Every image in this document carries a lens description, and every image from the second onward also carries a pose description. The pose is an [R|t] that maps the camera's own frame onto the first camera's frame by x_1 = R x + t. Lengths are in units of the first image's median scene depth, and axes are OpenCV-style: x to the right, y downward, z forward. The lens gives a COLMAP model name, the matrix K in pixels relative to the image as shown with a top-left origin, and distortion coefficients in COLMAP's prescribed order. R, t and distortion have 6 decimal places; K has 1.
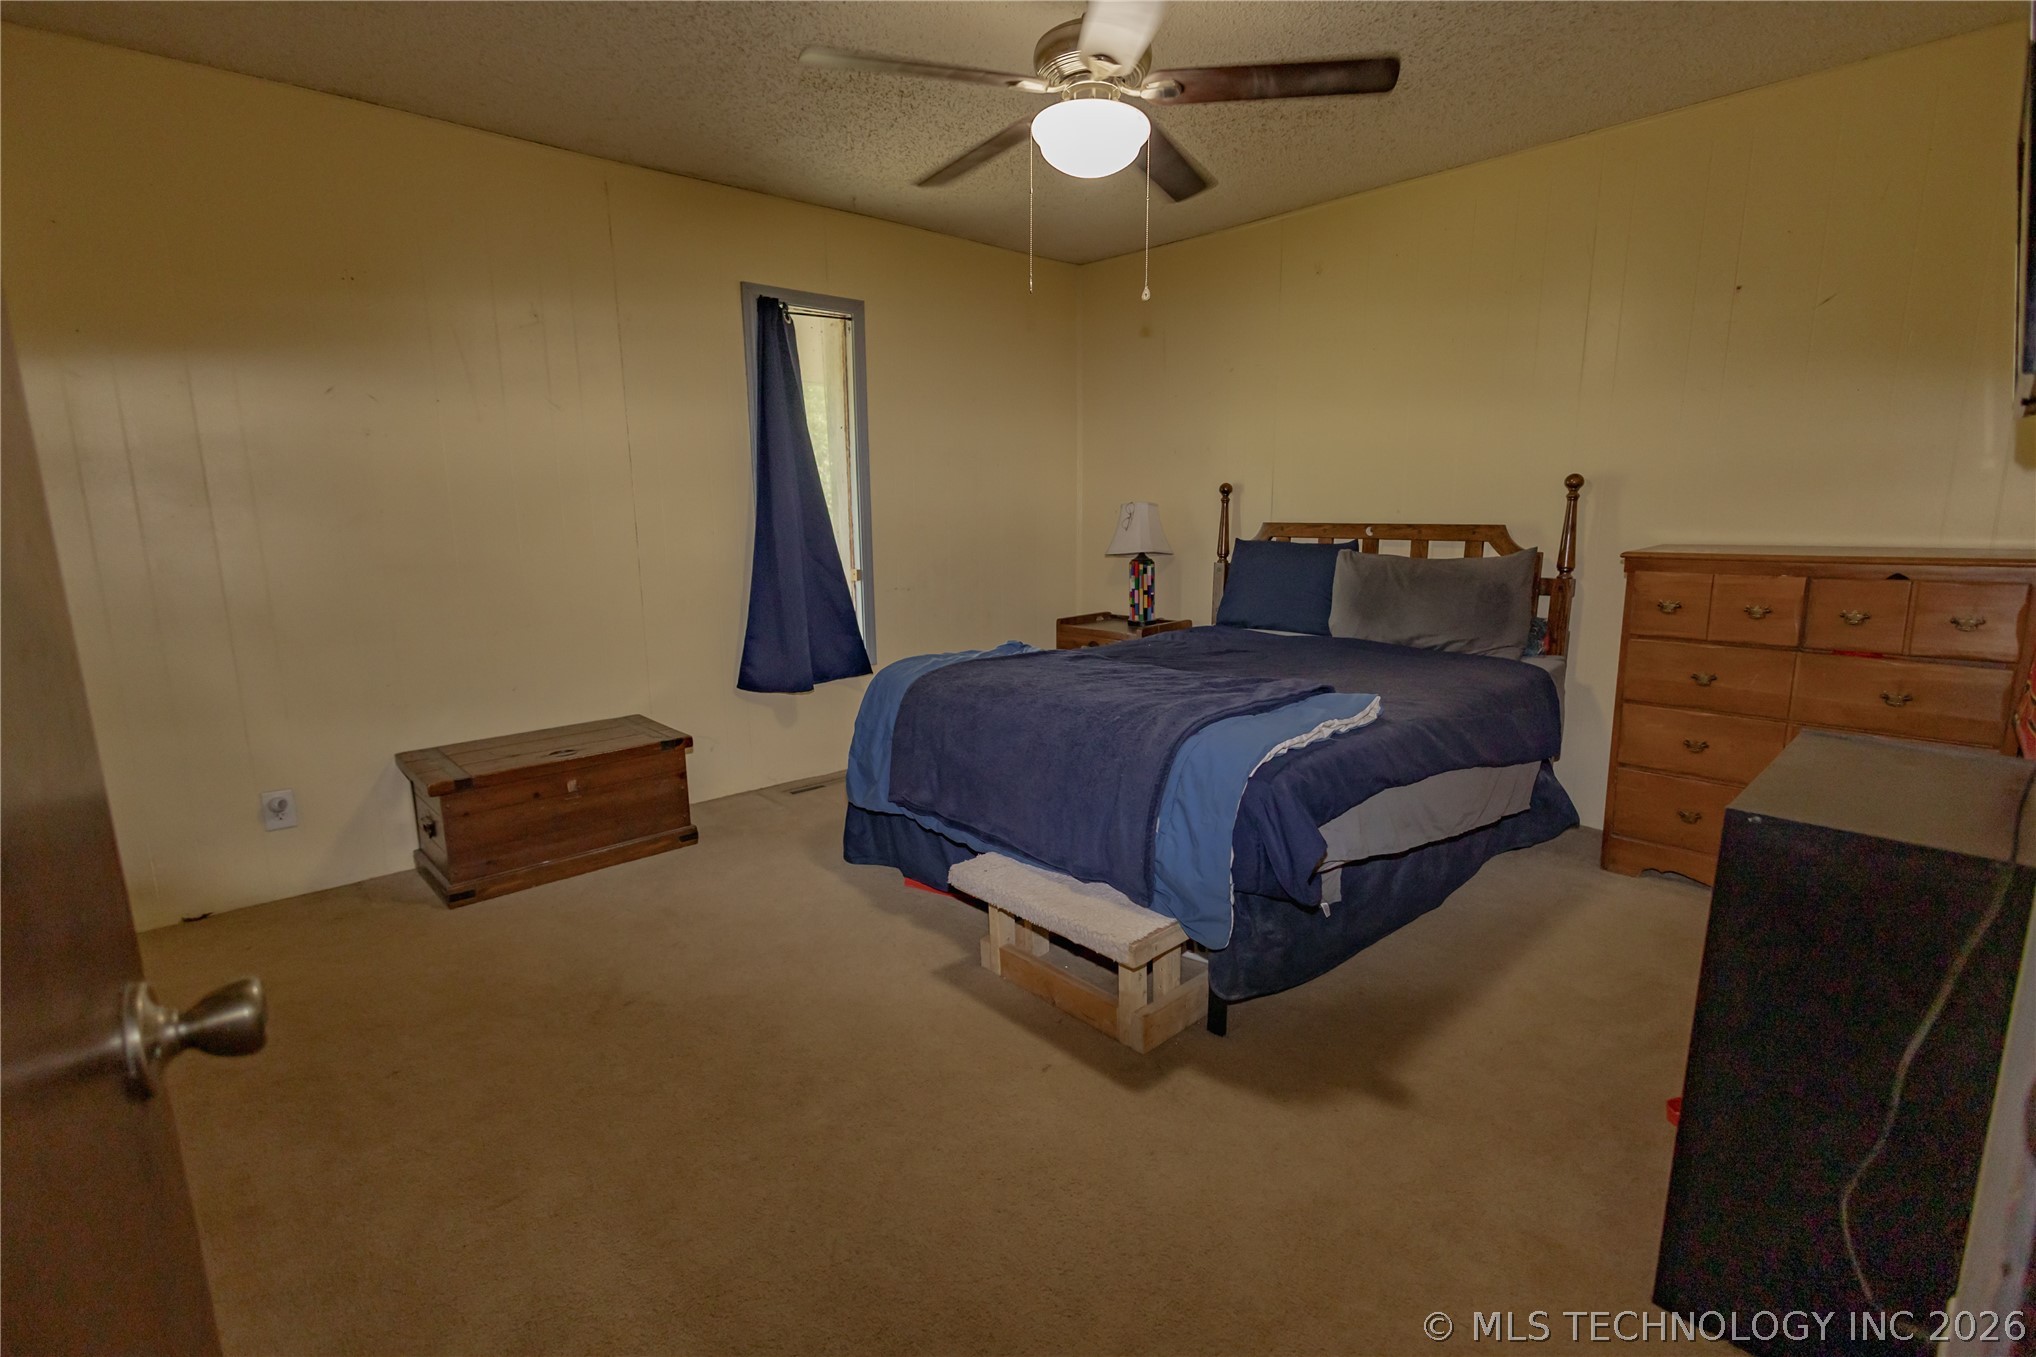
lens RADIAL K [[927.2, 0, 1018.0], [0, 927.2, 678.5], [0, 0, 1]] dist [0.016788, 0.000320]
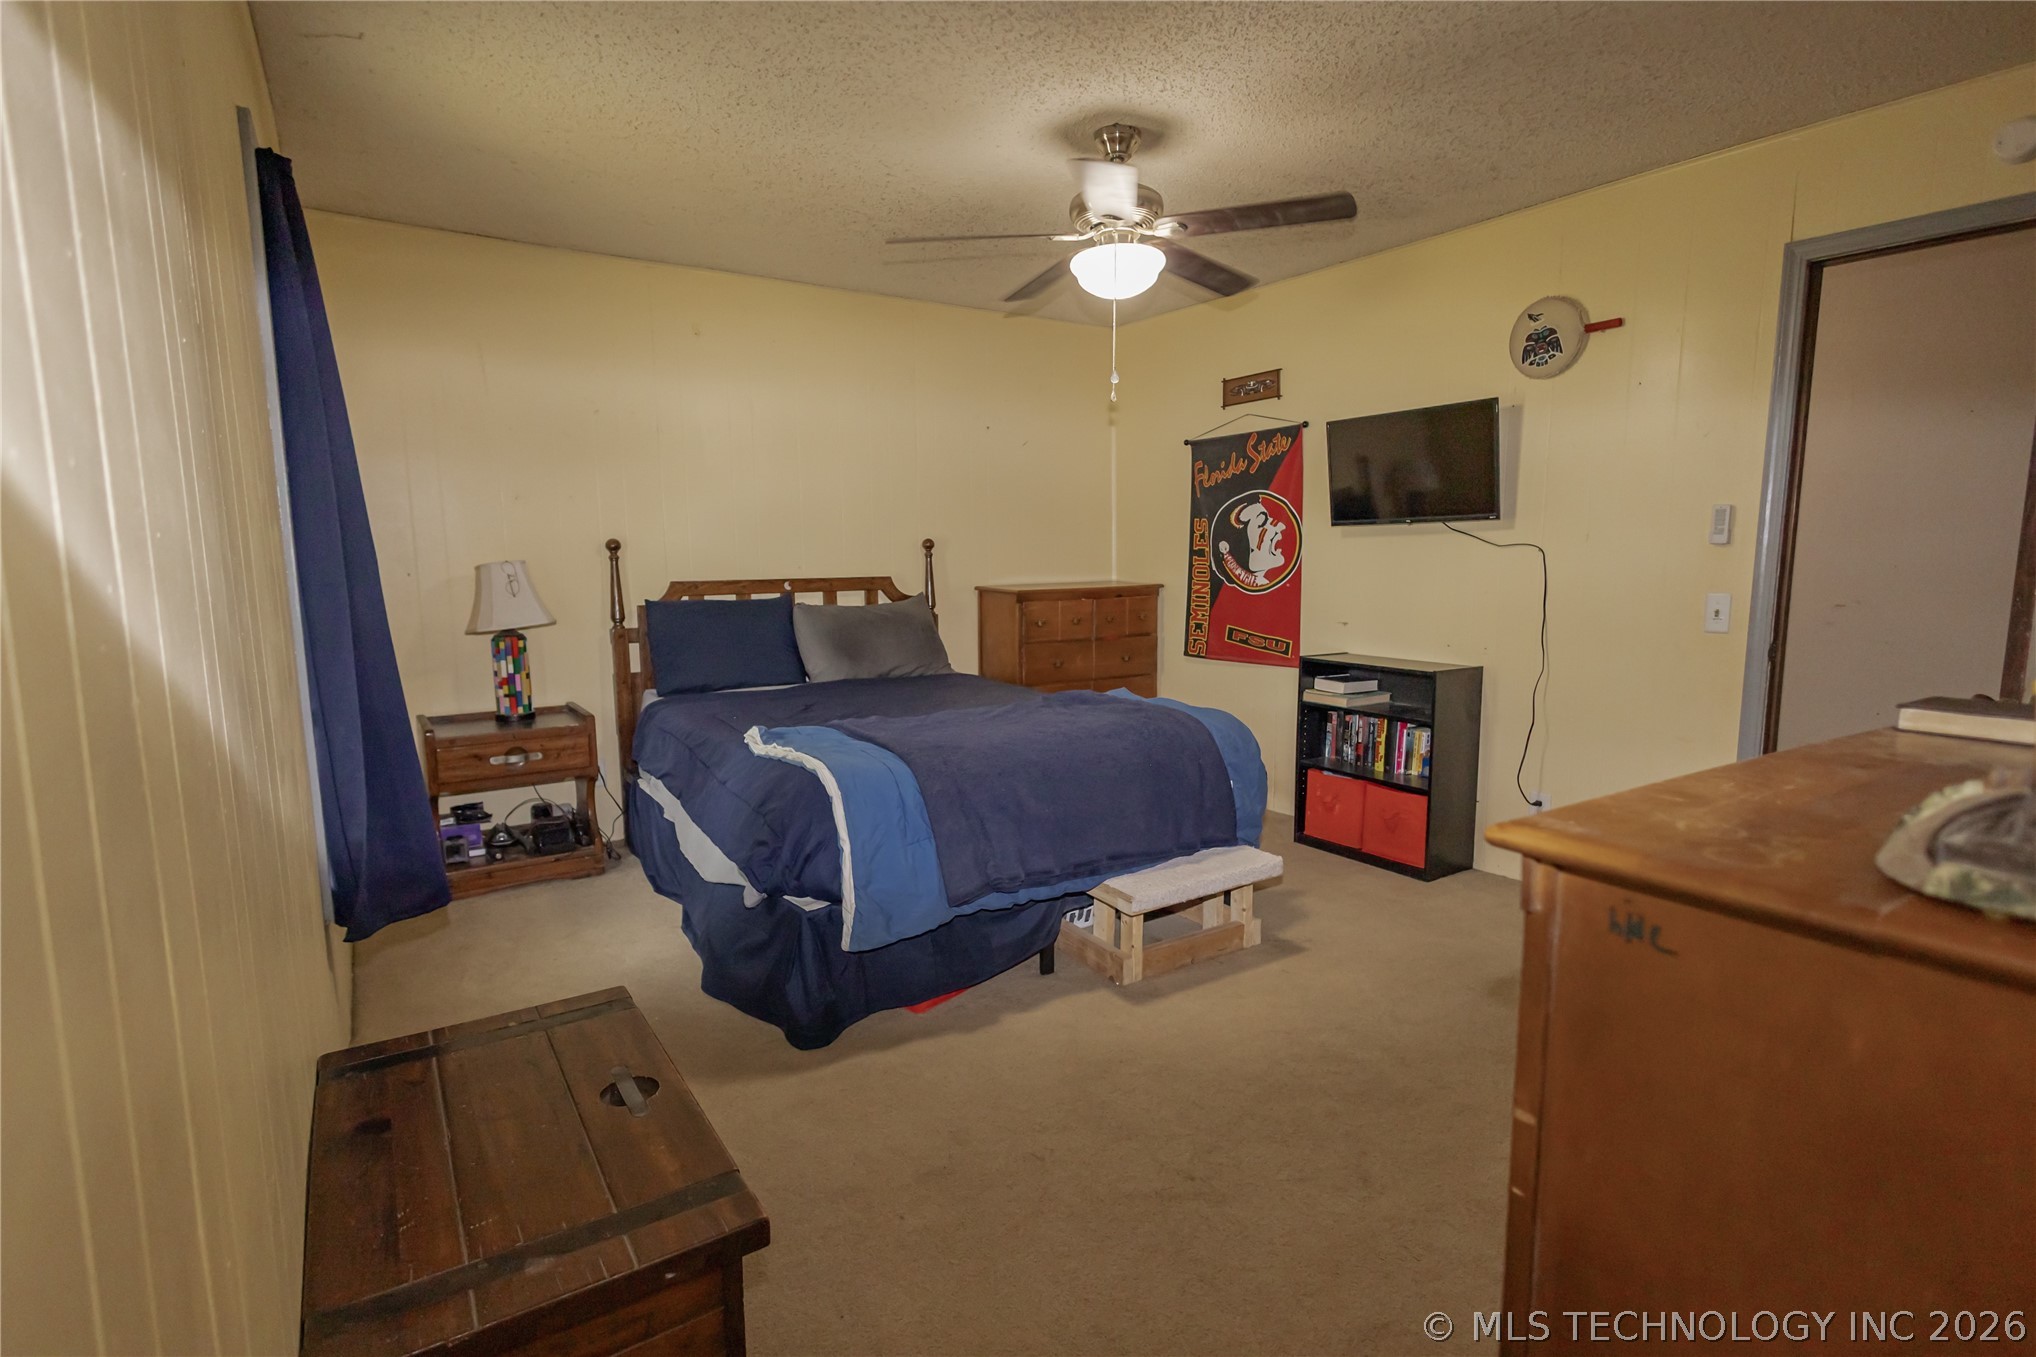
lens RADIAL K [[998.2, 0, 1003.0], [0, 998.2, 680.2], [0, 0, 1]] dist [0.009796, 0.000609]
pose [[0.181701, -0.118466, 0.976192, -0.756658], [0.192939, 0.977716, 0.082739, -0.102065], [-0.964240, 0.173312, 0.200509, 0.561470]]
